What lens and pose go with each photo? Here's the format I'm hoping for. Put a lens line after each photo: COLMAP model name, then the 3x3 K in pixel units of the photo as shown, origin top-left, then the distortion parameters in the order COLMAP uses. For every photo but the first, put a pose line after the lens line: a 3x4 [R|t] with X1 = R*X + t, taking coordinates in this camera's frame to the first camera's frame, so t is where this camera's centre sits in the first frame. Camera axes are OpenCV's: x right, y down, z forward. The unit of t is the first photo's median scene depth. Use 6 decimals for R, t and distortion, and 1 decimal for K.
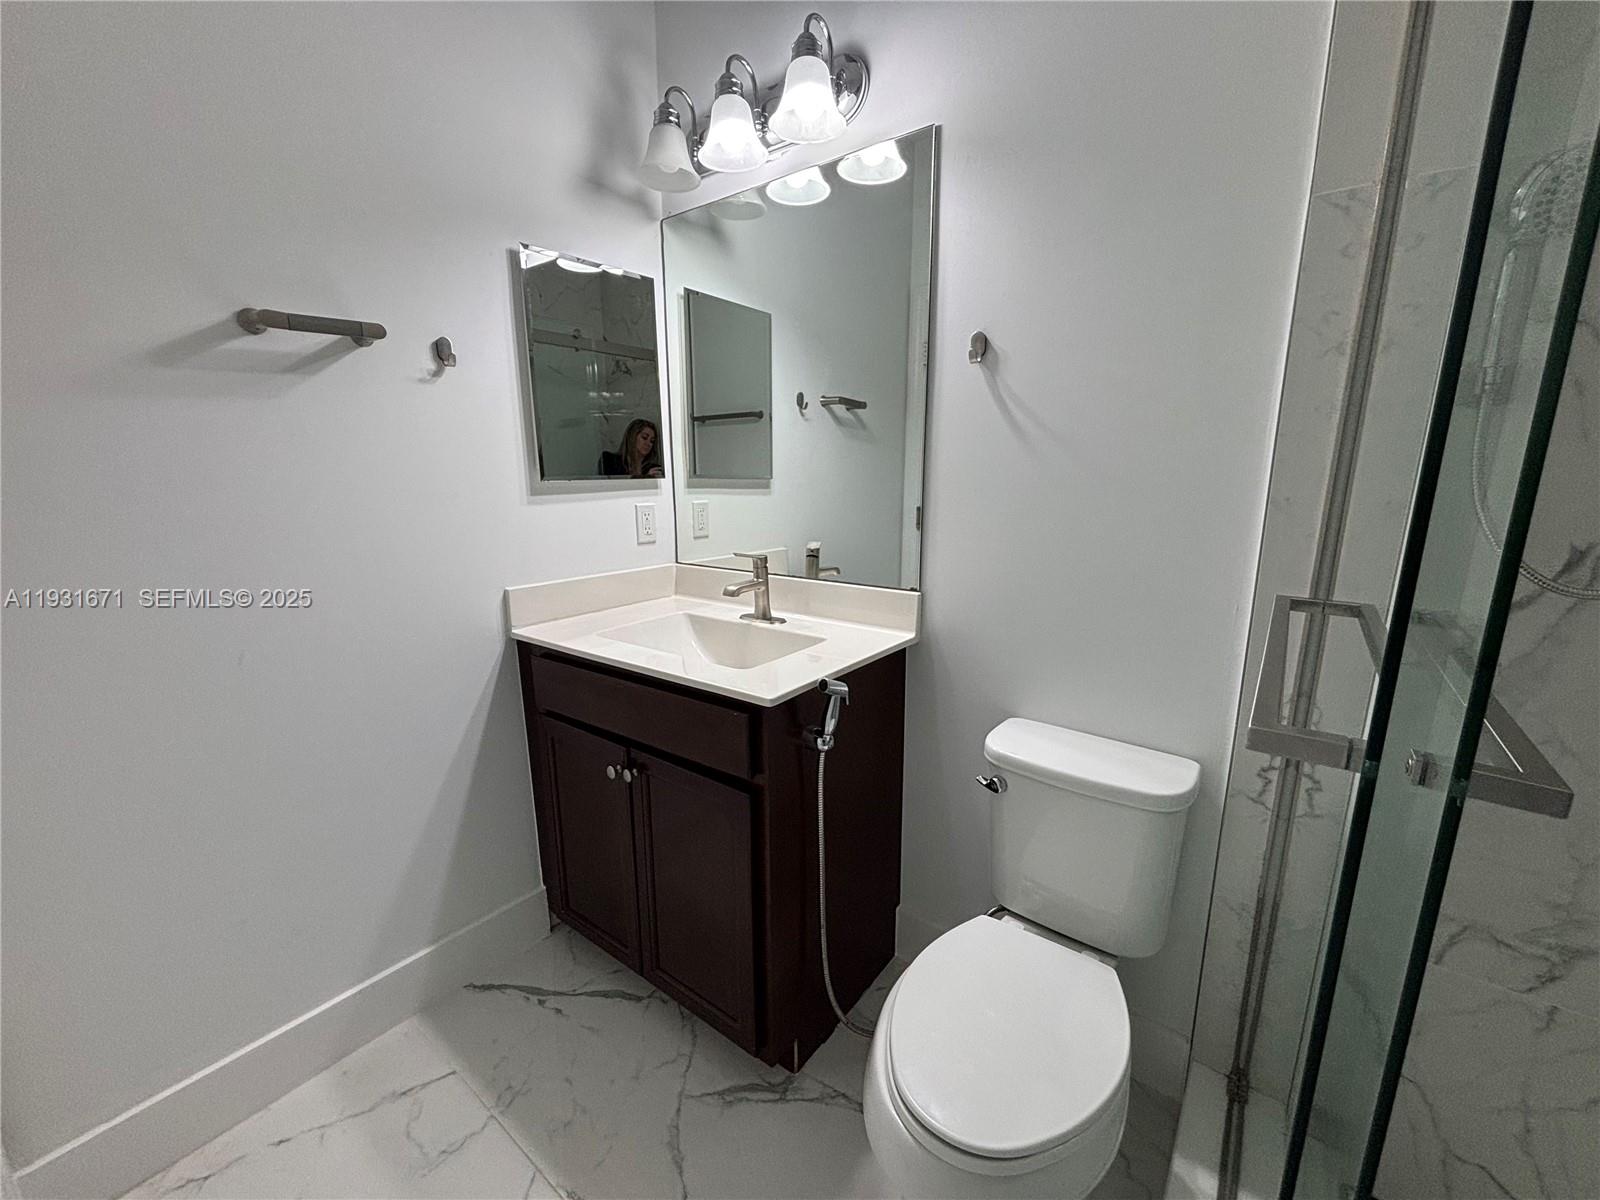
lens RADIAL K [[645.0, 0, 800.0], [0, 645.0, 600.0], [0, 0, 1]] dist [-0.002157, -0.000232]
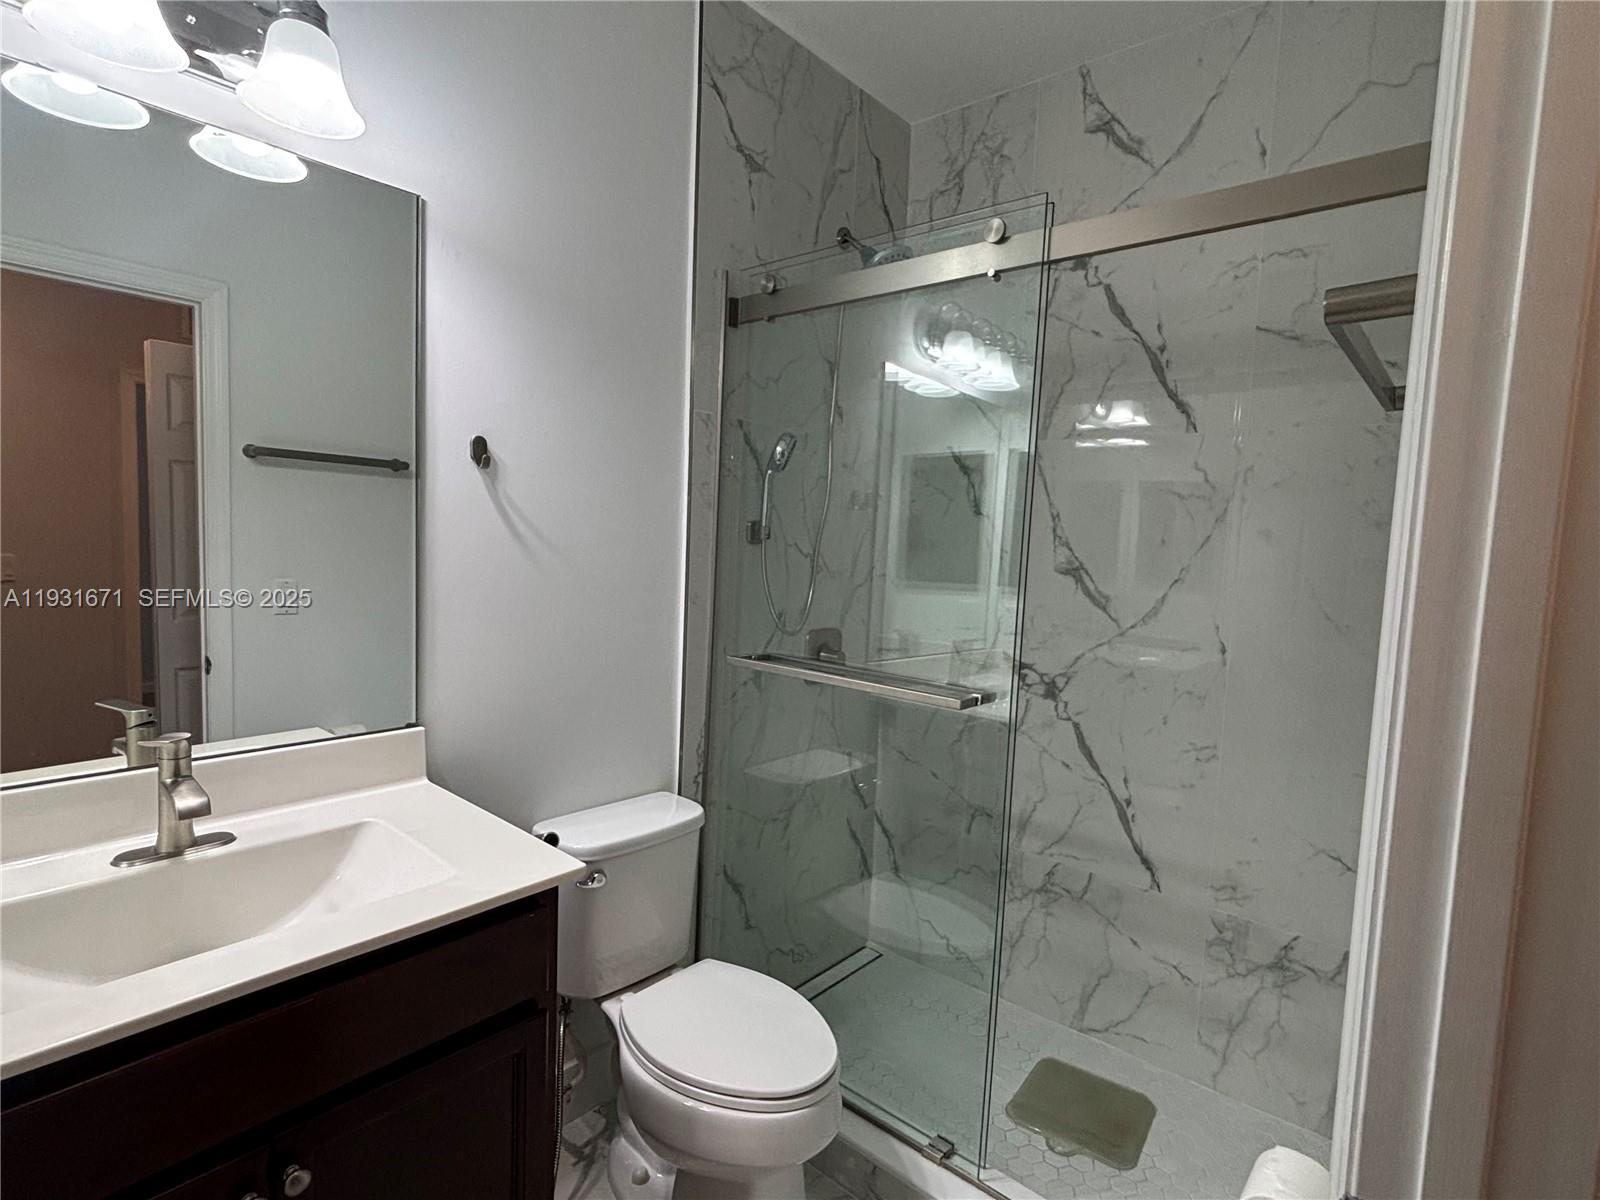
lens RADIAL K [[791.7, 0, 798.2], [0, 791.7, 597.1], [0, 0, 1]] dist [0.018395, -0.032600]
pose [[0.070541, -0.071993, 0.994908, -0.878189], [0.156432, 0.985850, 0.060246, -0.181681], [-0.985166, 0.151386, 0.080805, 0.486360]]
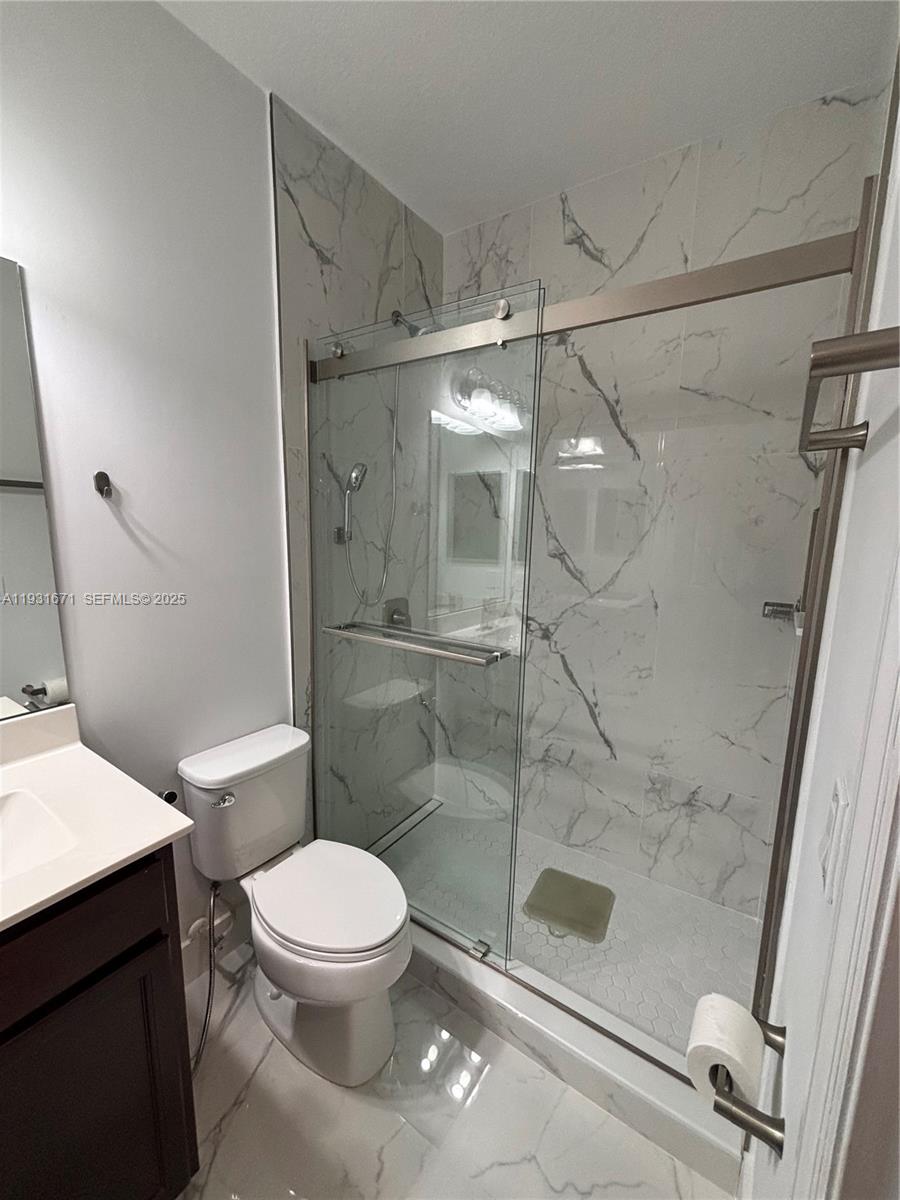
lens RADIAL K [[483.8, 0, 450.0], [0, 483.8, 600.0], [0, 0, 1]] dist [-0.002157, -0.000232]
pose [[-0.049519, -0.158623, 0.986097, -0.675649], [0.179948, 0.969734, 0.165027, -0.220915], [-0.982429, 0.185618, -0.019476, 0.437597]]
